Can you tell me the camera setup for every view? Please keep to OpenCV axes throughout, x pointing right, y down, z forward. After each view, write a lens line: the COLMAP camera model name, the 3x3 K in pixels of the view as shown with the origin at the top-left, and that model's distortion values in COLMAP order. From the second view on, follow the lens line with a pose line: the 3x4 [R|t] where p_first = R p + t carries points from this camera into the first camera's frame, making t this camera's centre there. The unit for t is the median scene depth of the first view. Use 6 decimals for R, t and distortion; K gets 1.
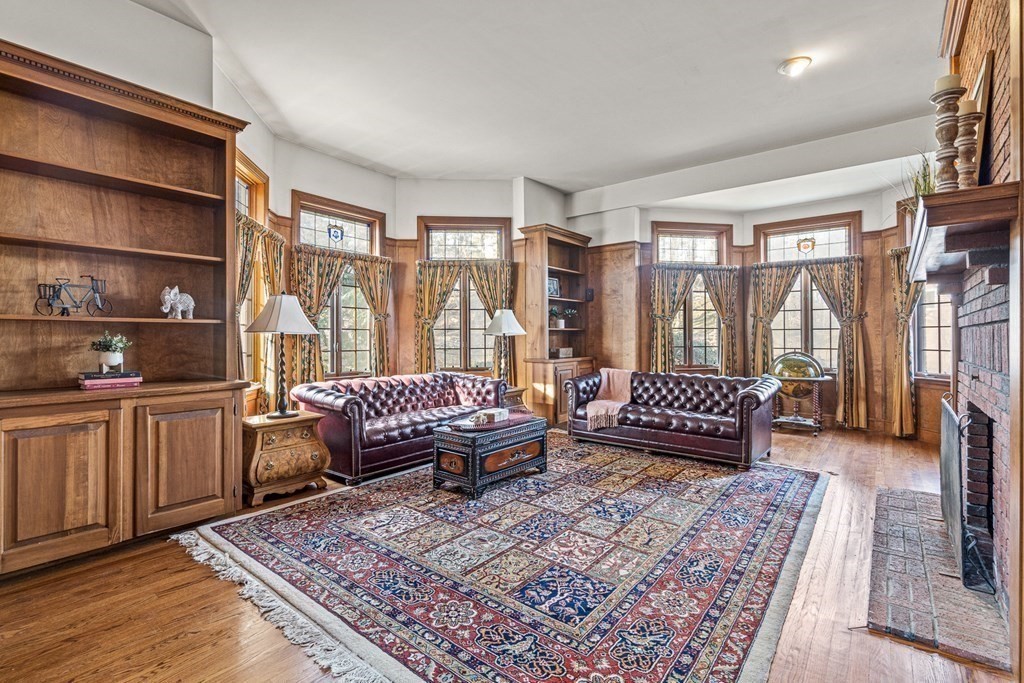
lens RADIAL K [[476.3, 0, 502.1], [0, 476.3, 336.5], [0, 0, 1]] dist [0.000404, 0.000456]
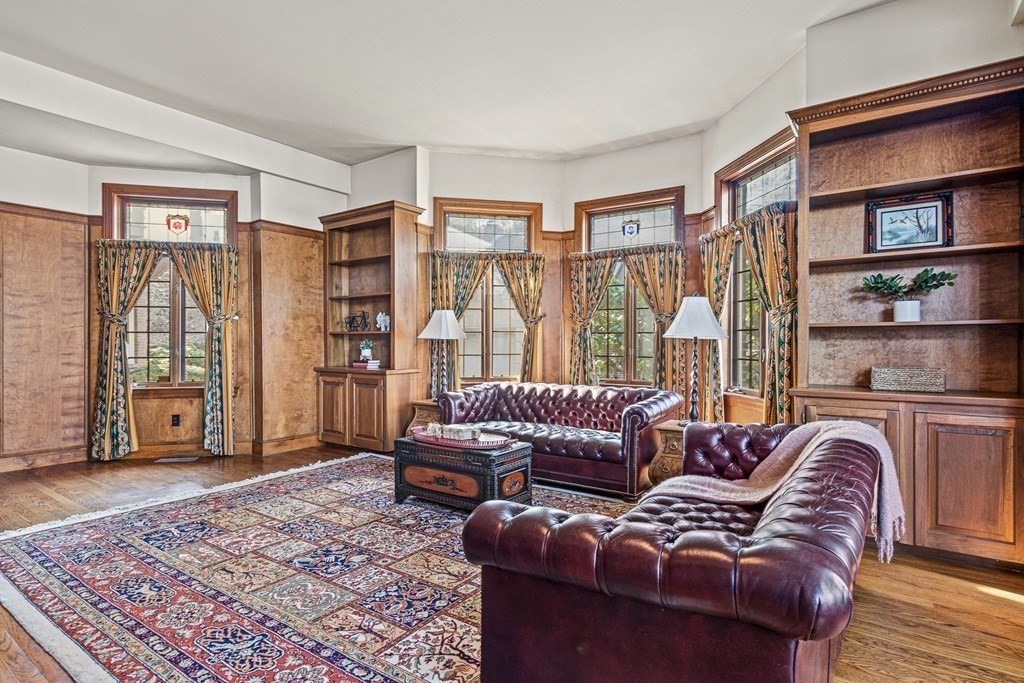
lens RADIAL K [[501.0, 0, 503.7], [0, 501.0, 343.8], [0, 0, 1]] dist [0.000732, -0.001027]
pose [[0.072564, 0.003743, -0.997357, 1.158578], [0.002789, 0.999988, 0.003956, 0.002621], [0.997360, -0.003069, 0.072553, 1.312954]]
